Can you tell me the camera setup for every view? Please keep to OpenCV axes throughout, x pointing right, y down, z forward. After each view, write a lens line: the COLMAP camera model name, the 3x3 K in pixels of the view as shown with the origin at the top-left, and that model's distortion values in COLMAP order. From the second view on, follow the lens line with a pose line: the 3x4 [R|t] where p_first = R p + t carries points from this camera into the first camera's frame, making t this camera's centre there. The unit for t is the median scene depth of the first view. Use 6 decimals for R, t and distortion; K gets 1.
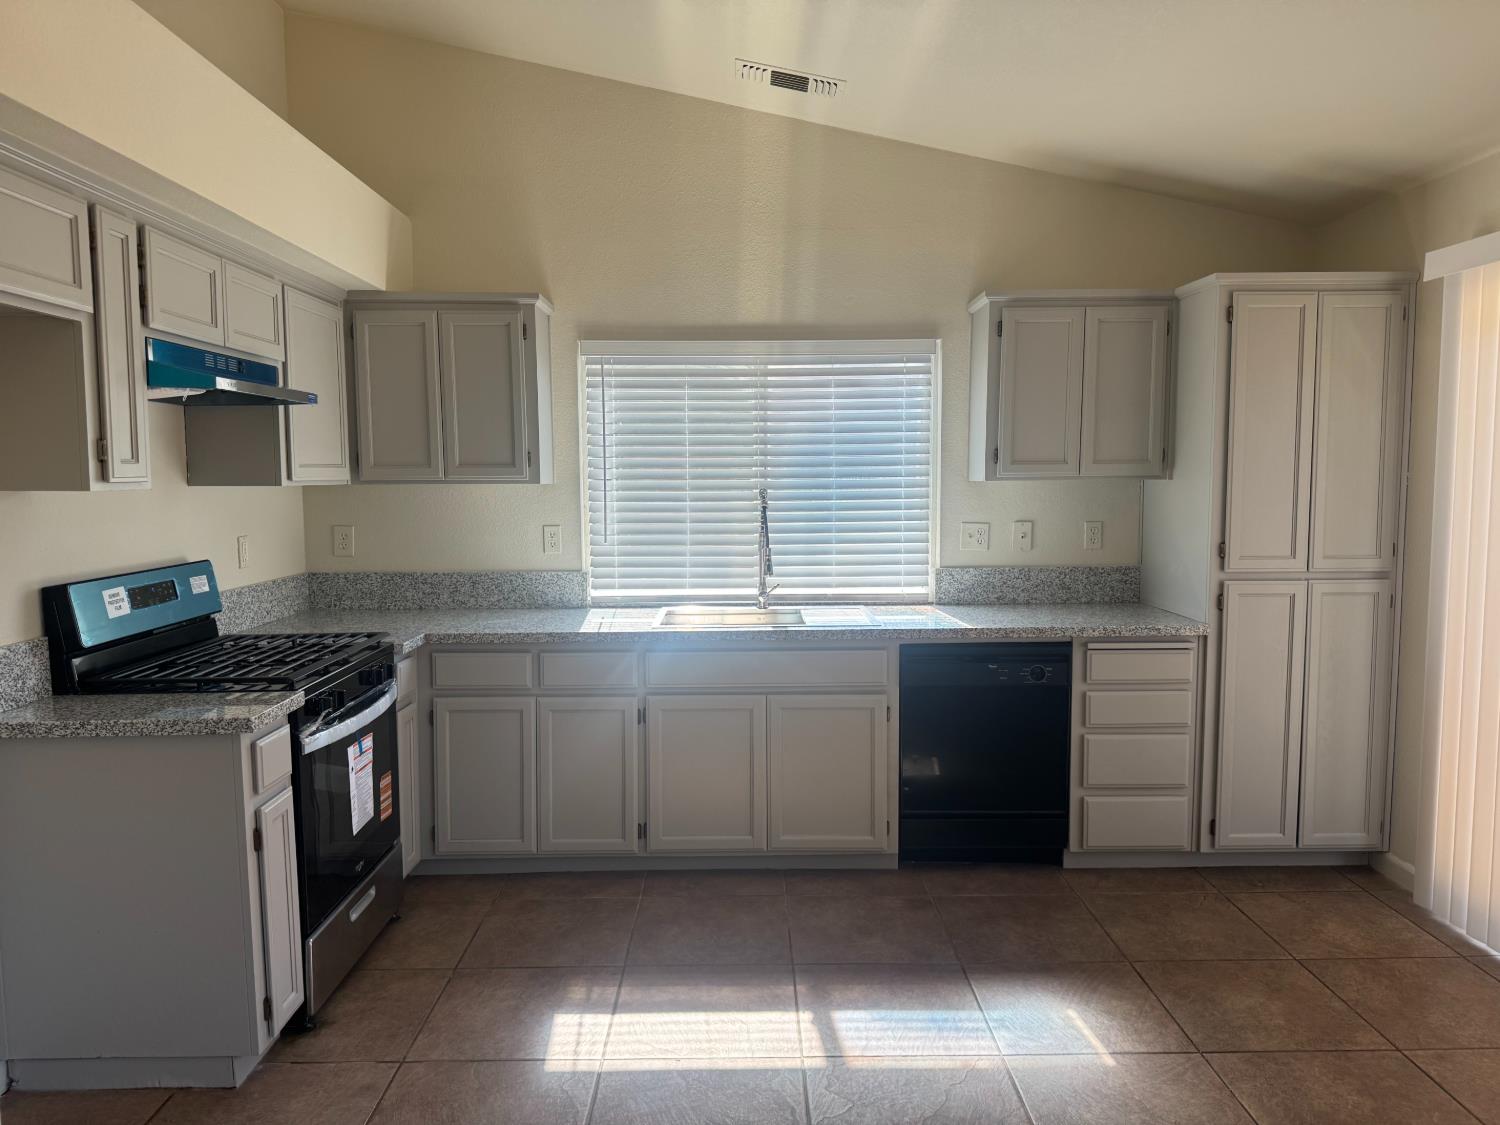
lens RADIAL K [[1043.2, 0, 756.6], [0, 1043.2, 569.4], [0, 0, 1]] dist [0.154638, -0.223730]
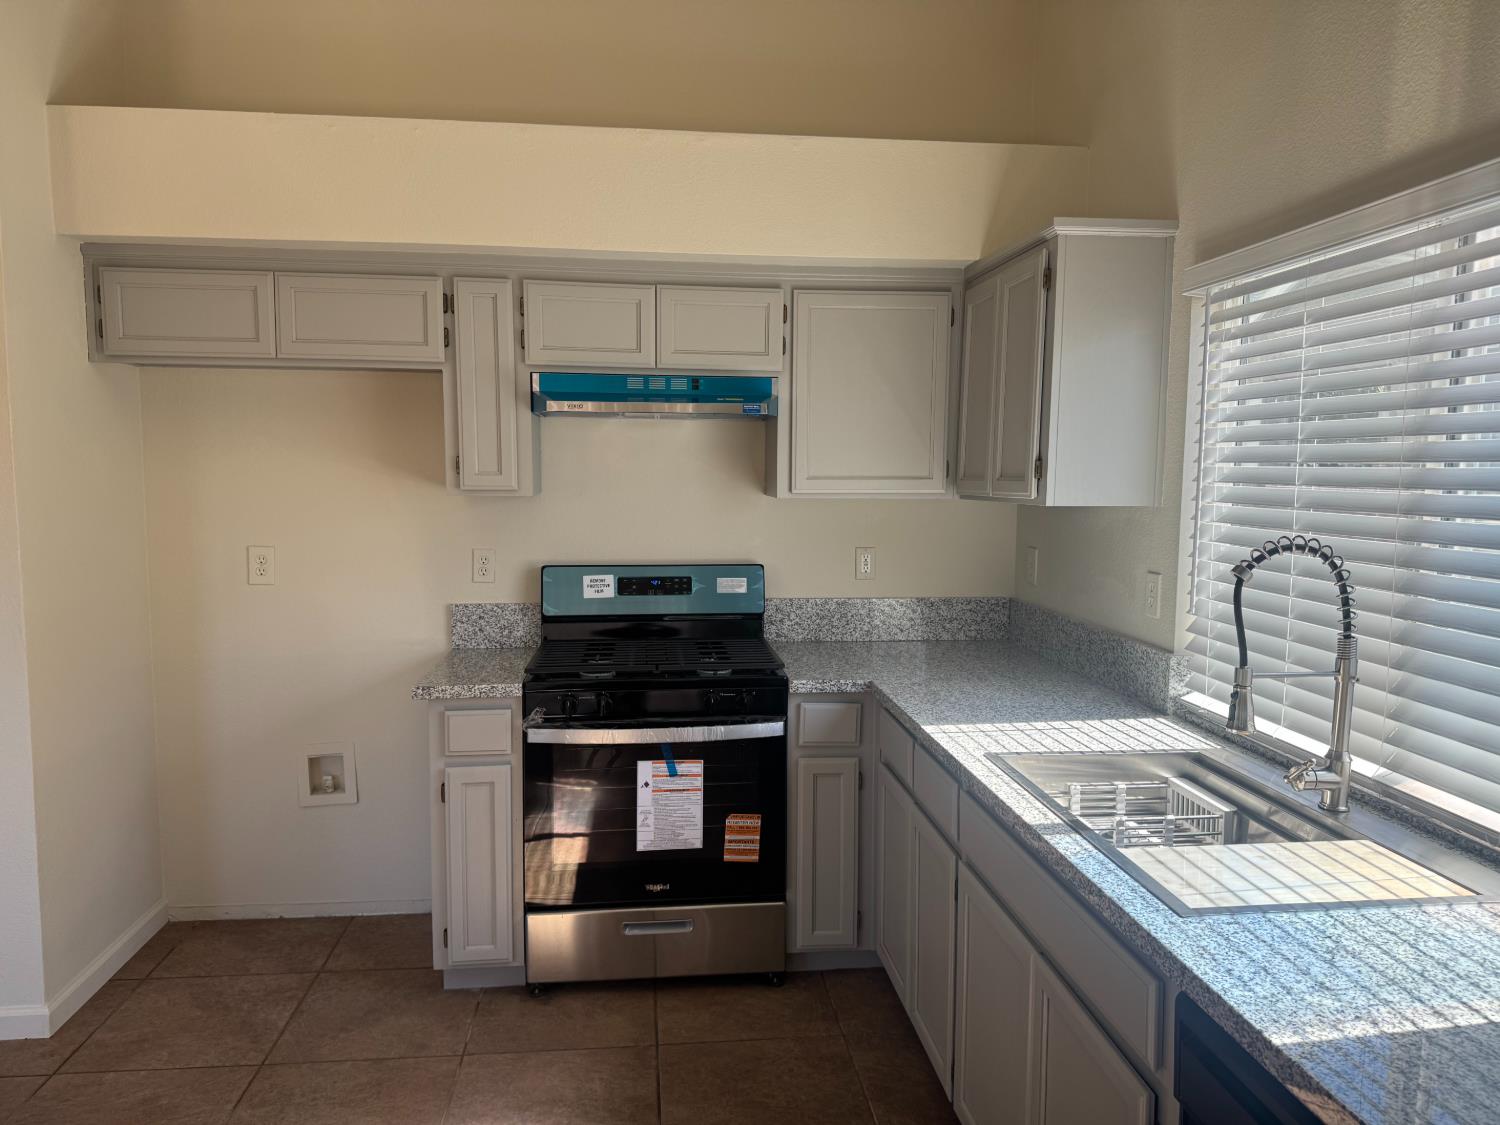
lens RADIAL K [[1043.2, 0, 756.6], [0, 1043.2, 569.4], [0, 0, 1]] dist [0.154638, -0.223730]
pose [[0.094726, 0.101772, -0.990288, 0.525092], [-0.097795, 0.990900, 0.092481, -0.100867], [0.990688, 0.088085, 0.103817, 0.893012]]
